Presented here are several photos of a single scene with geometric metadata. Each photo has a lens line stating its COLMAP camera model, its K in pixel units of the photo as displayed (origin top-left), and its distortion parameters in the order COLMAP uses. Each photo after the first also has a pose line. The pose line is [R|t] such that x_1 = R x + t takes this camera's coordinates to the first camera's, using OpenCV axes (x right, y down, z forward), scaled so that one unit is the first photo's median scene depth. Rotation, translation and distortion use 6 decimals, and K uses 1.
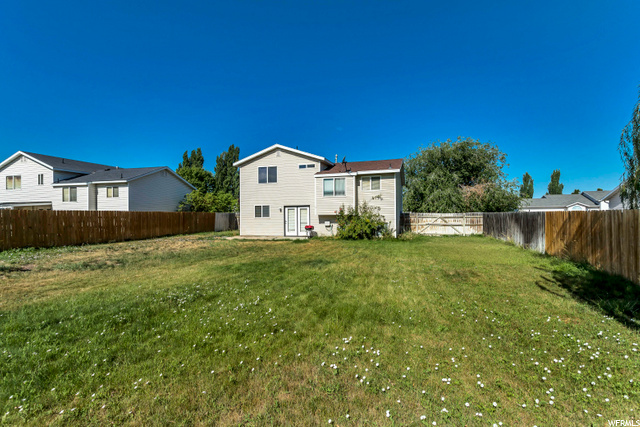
lens RADIAL K [[314.4, 0, 320.1], [0, 314.4, 213.1], [0, 0, 1]] dist [0.000620, 0.000005]
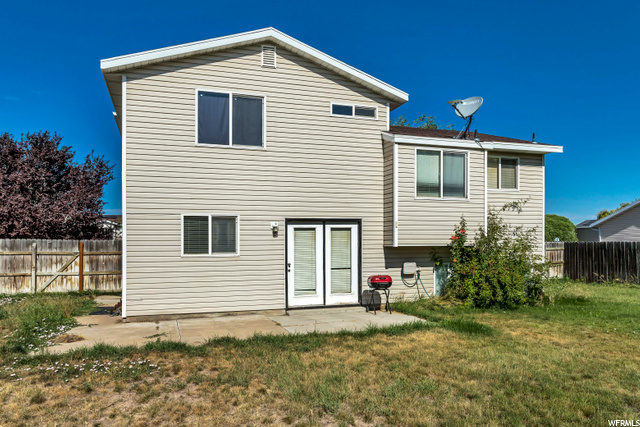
lens RADIAL K [[465.4, 0, 319.9], [0, 465.4, 242.2], [0, 0, 1]] dist [-0.014318, -0.002797]
pose [[0.799247, 0.006058, 0.600973, -0.393529], [-0.003682, 0.999980, -0.005183, 0.004318], [-0.600992, 0.001929, 0.799253, 0.599341]]
